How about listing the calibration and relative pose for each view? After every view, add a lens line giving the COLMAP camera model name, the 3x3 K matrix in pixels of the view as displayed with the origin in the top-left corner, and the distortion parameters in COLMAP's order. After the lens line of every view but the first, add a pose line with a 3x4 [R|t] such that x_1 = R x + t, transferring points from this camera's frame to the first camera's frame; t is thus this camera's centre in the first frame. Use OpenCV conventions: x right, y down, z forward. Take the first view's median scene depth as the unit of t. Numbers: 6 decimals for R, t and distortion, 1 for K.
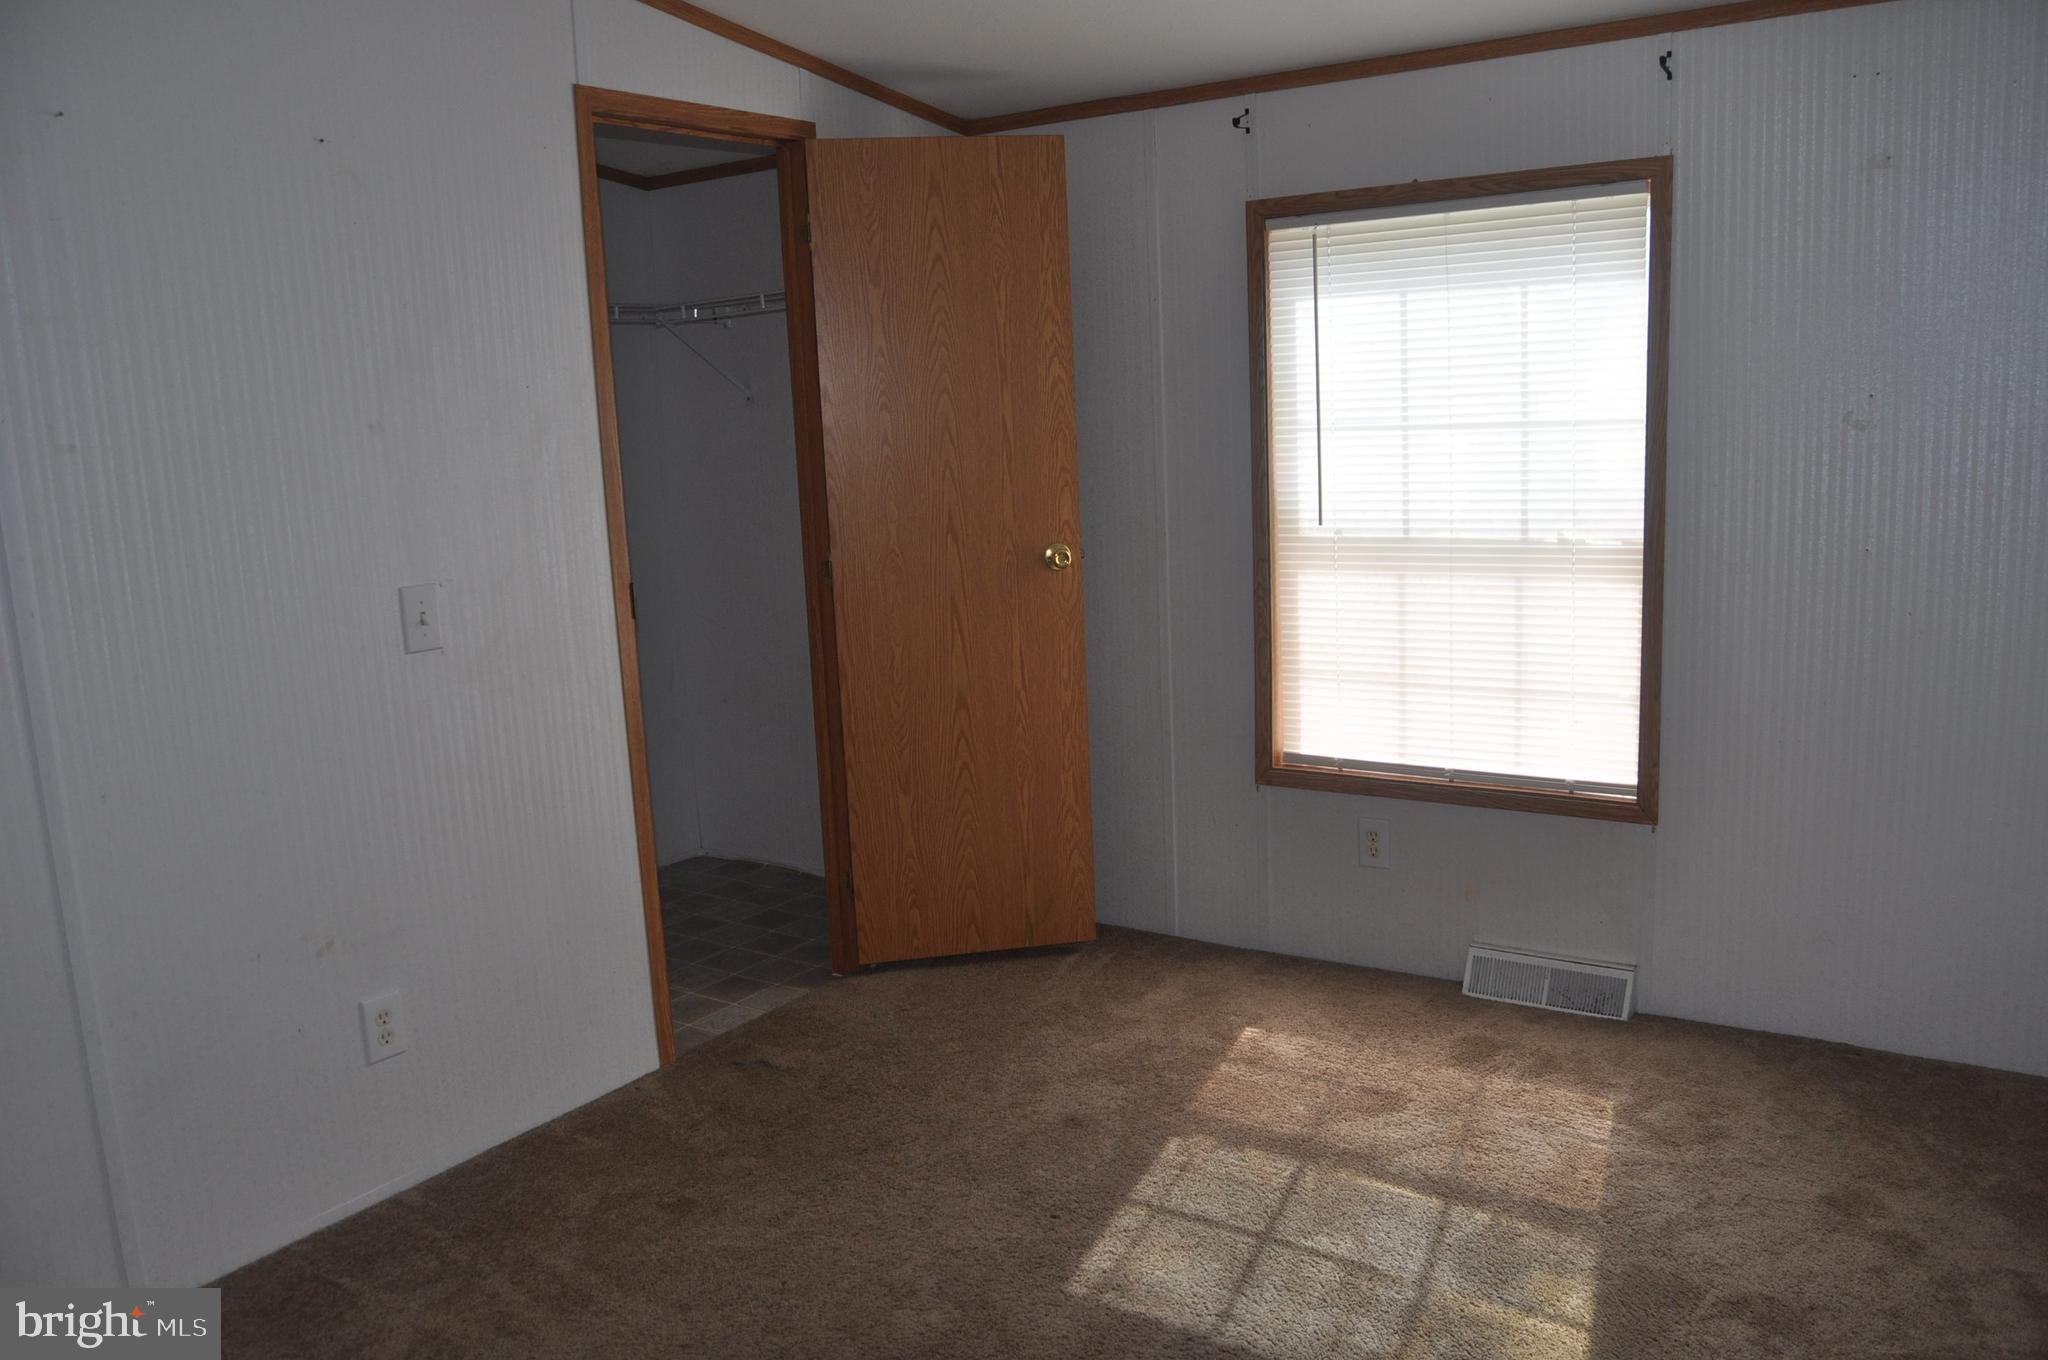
lens RADIAL K [[1658.4, 0, 1031.5], [0, 1658.4, 662.0], [0, 0, 1]] dist [-0.010583, -0.003943]
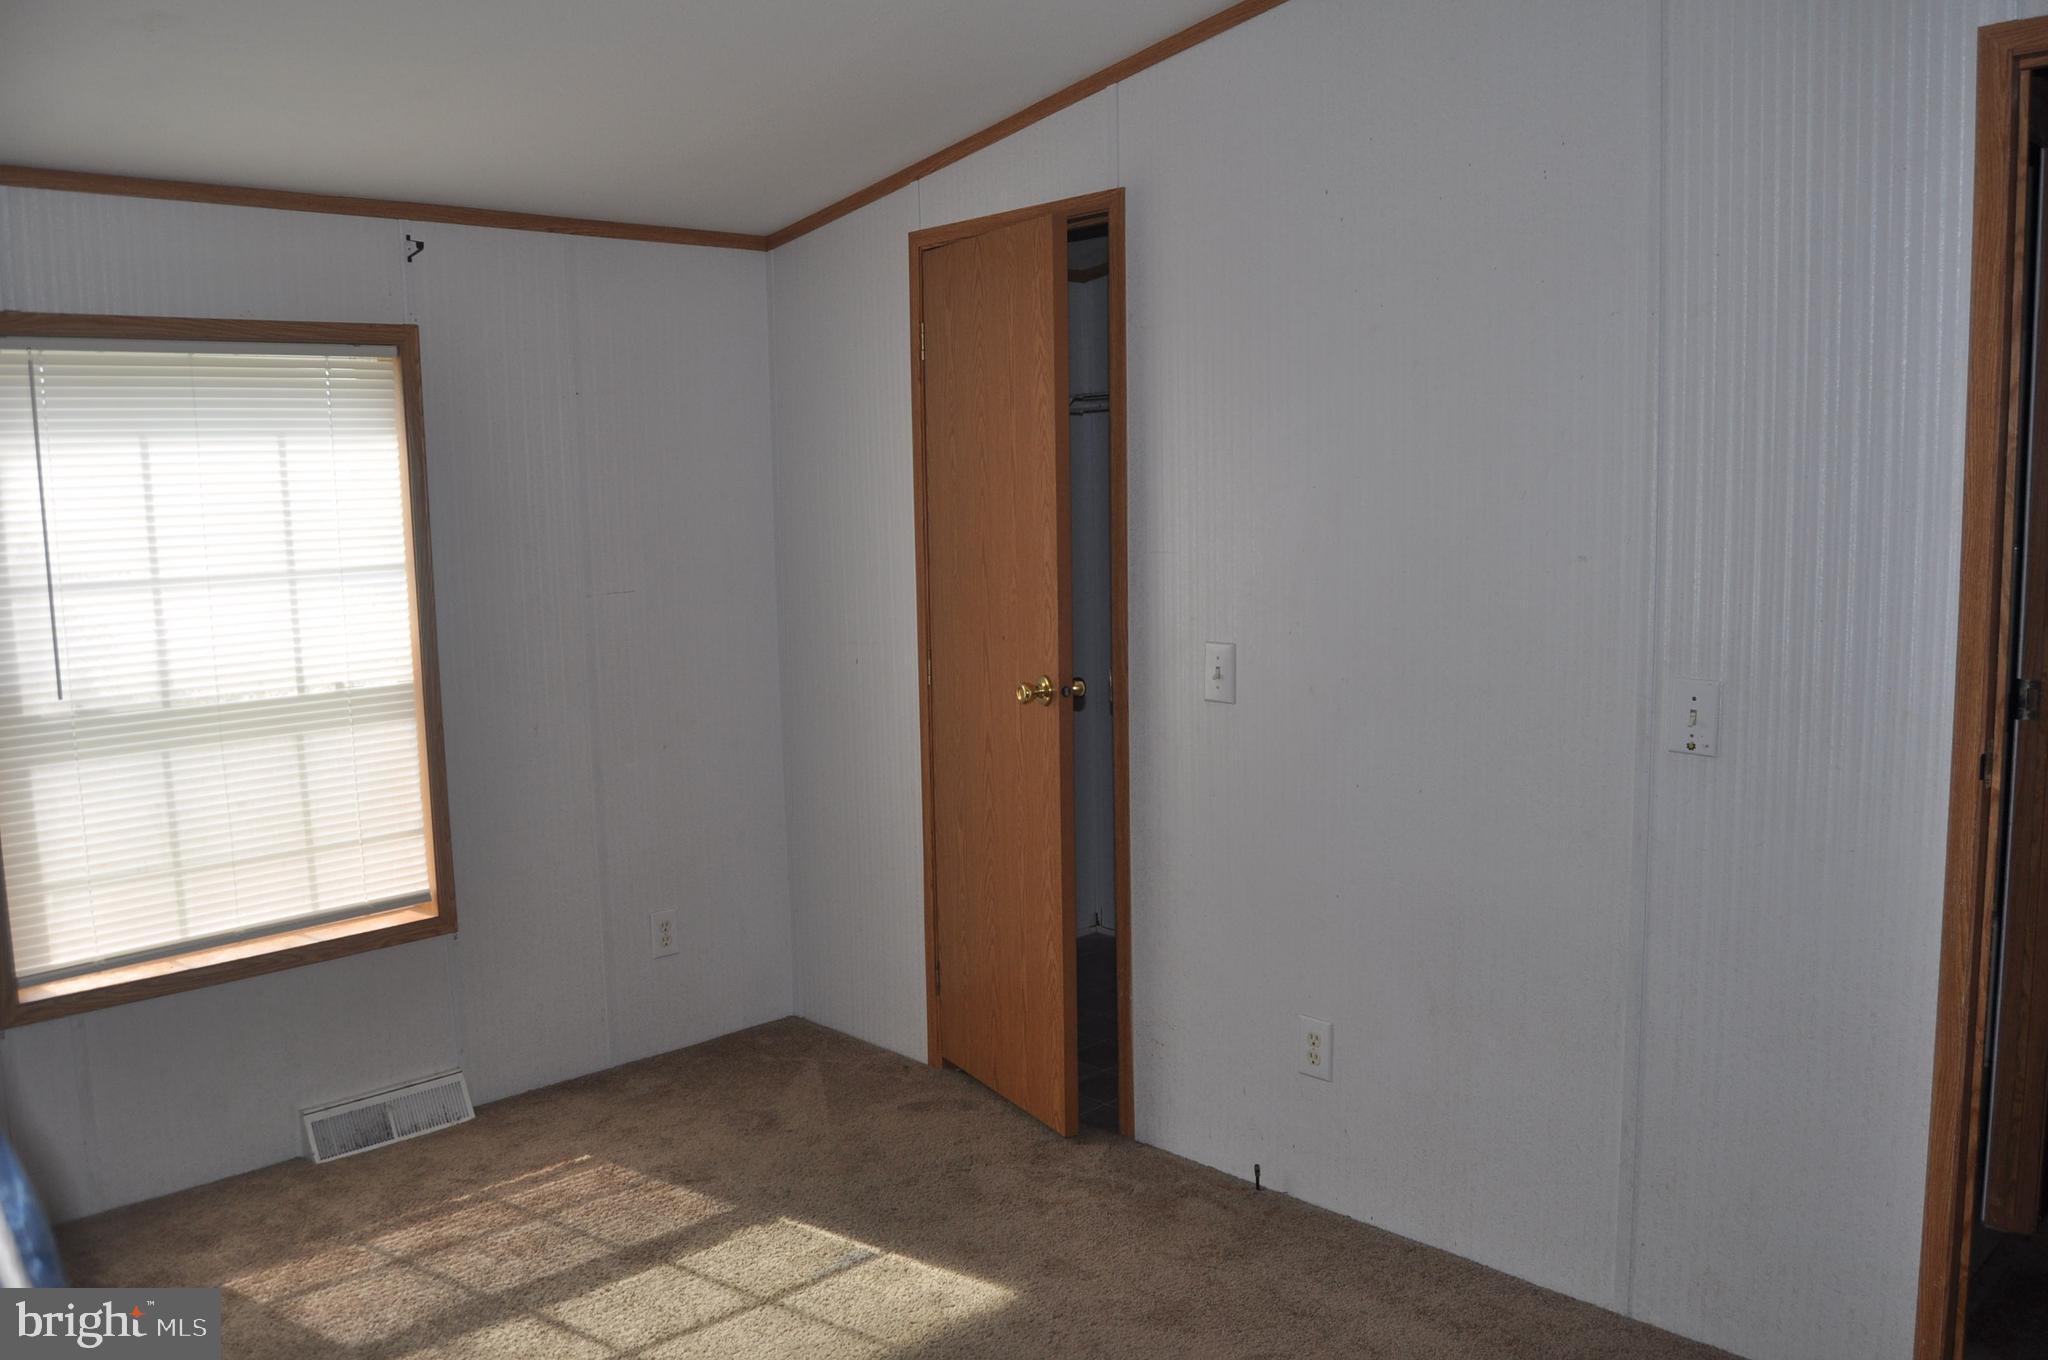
lens RADIAL K [[1658.4, 0, 1028.9], [0, 1658.4, 690.1], [0, 0, 1]] dist [-0.010583, -0.003943]
pose [[0.221920, -0.080864, 0.971706, -0.552080], [0.183379, 0.982234, 0.039860, -0.031006], [-0.957666, 0.169345, 0.232806, 0.339808]]
